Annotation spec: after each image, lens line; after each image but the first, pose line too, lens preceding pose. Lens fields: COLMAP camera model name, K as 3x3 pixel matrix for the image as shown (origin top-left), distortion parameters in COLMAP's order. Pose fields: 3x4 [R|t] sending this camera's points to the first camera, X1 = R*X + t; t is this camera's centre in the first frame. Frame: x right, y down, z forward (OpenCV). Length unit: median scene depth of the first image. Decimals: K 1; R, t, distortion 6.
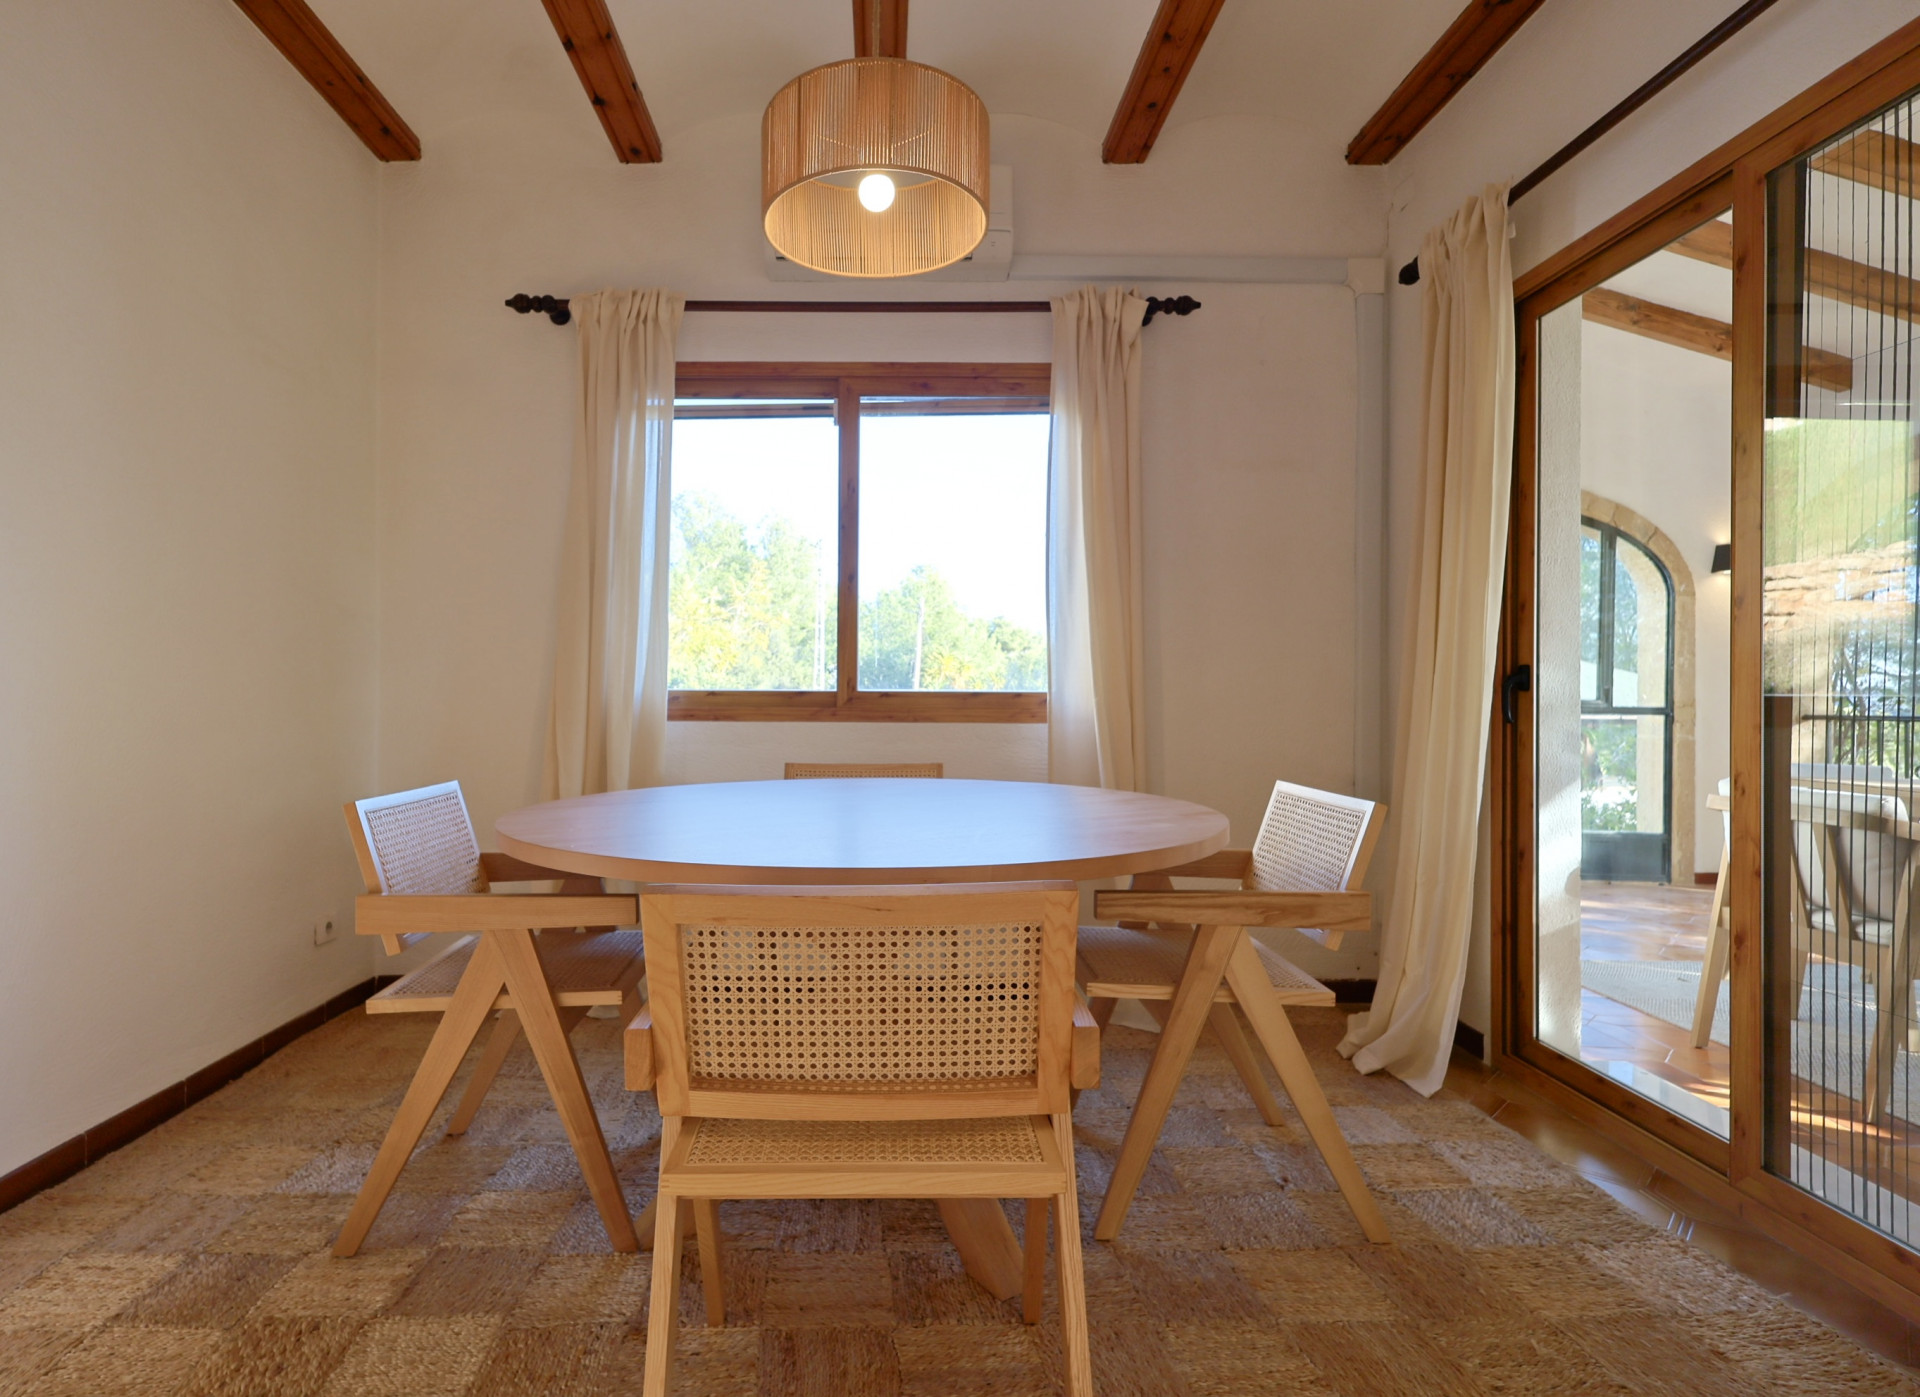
lens RADIAL K [[1000.0, 0, 883.5], [0, 1000.0, 693.3], [0, 0, 1]] dist [0.016735, -0.000462]
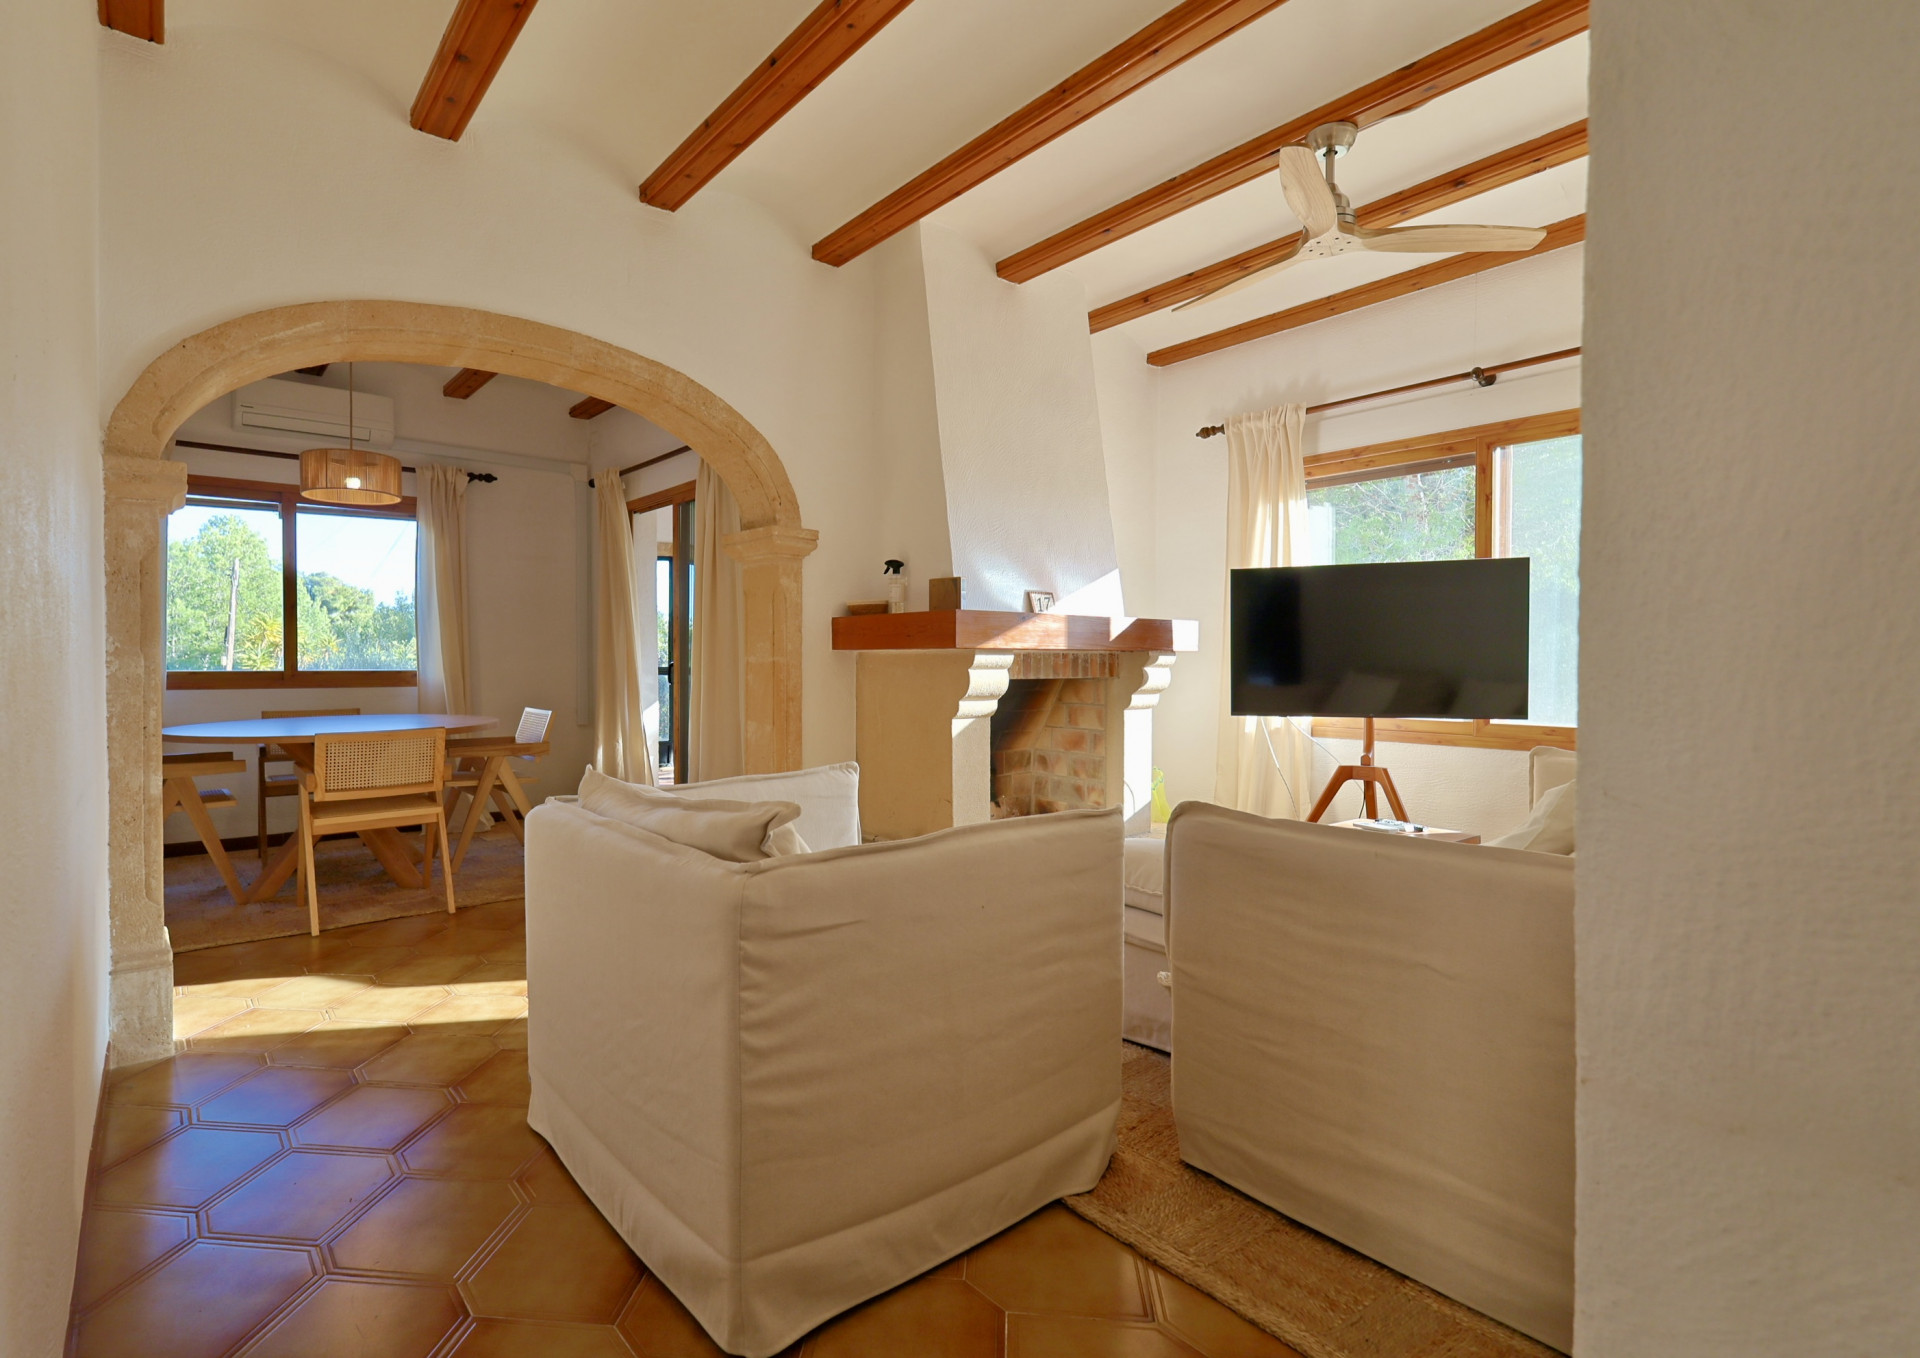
lens RADIAL K [[982.8, 0, 916.0], [0, 982.8, 680.9], [0, 0, 1]] dist [0.001489, 0.001330]
pose [[0.786122, -0.016546, 0.617850, -0.251906], [0.000194, 0.999648, 0.026525, -0.030625], [-0.618071, -0.020732, 0.785849, -1.087291]]
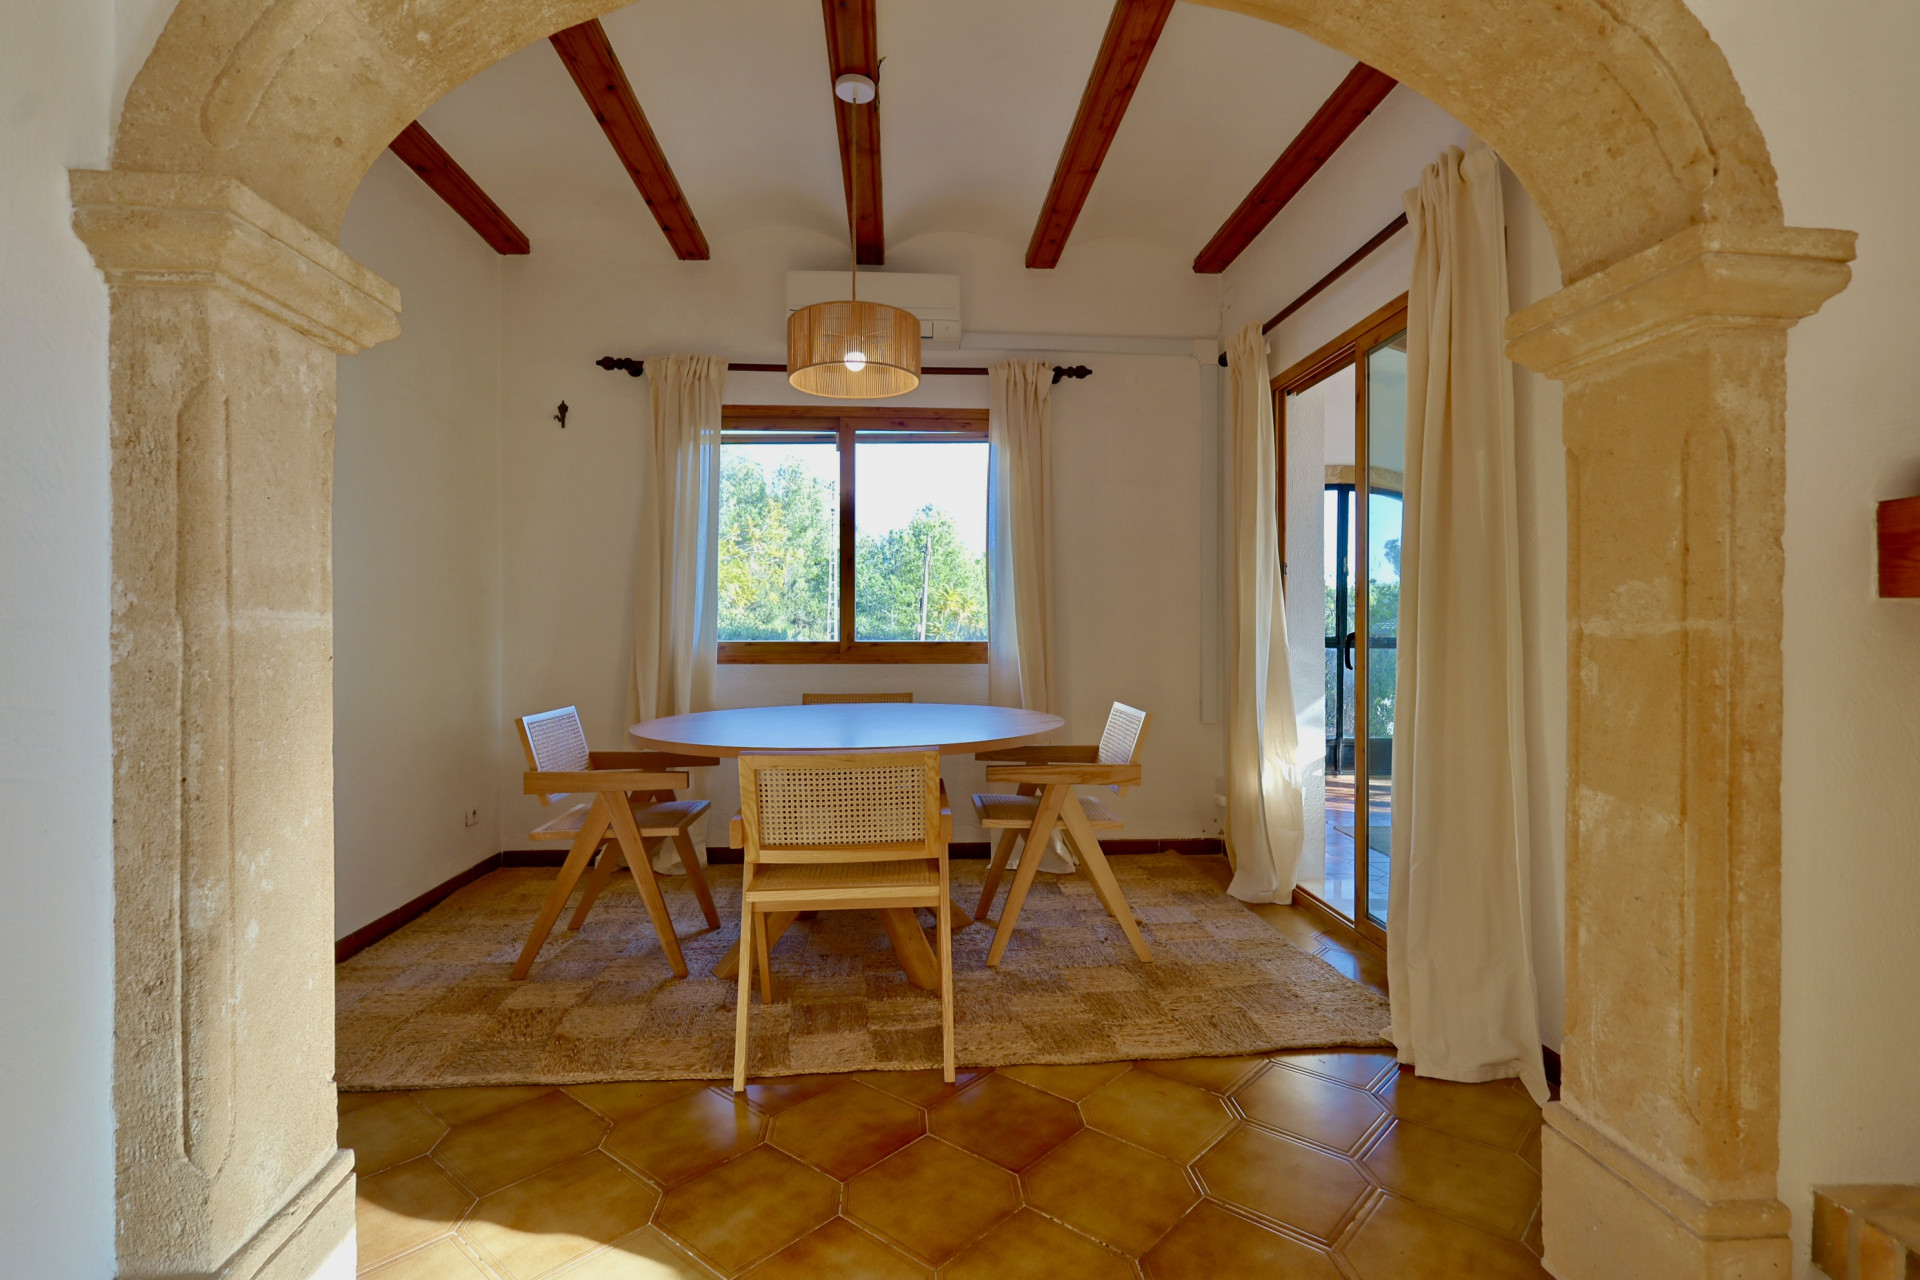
lens RADIAL K [[986.7, 0, 958.1], [0, 986.7, 632.8], [0, 0, 1]] dist [0.034509, 0.000186]
pose [[0.998159, -0.005631, 0.060387, 0.036598], [0.005048, 0.999939, 0.009809, -0.028067], [-0.060439, -0.009486, 0.998127, -0.403919]]
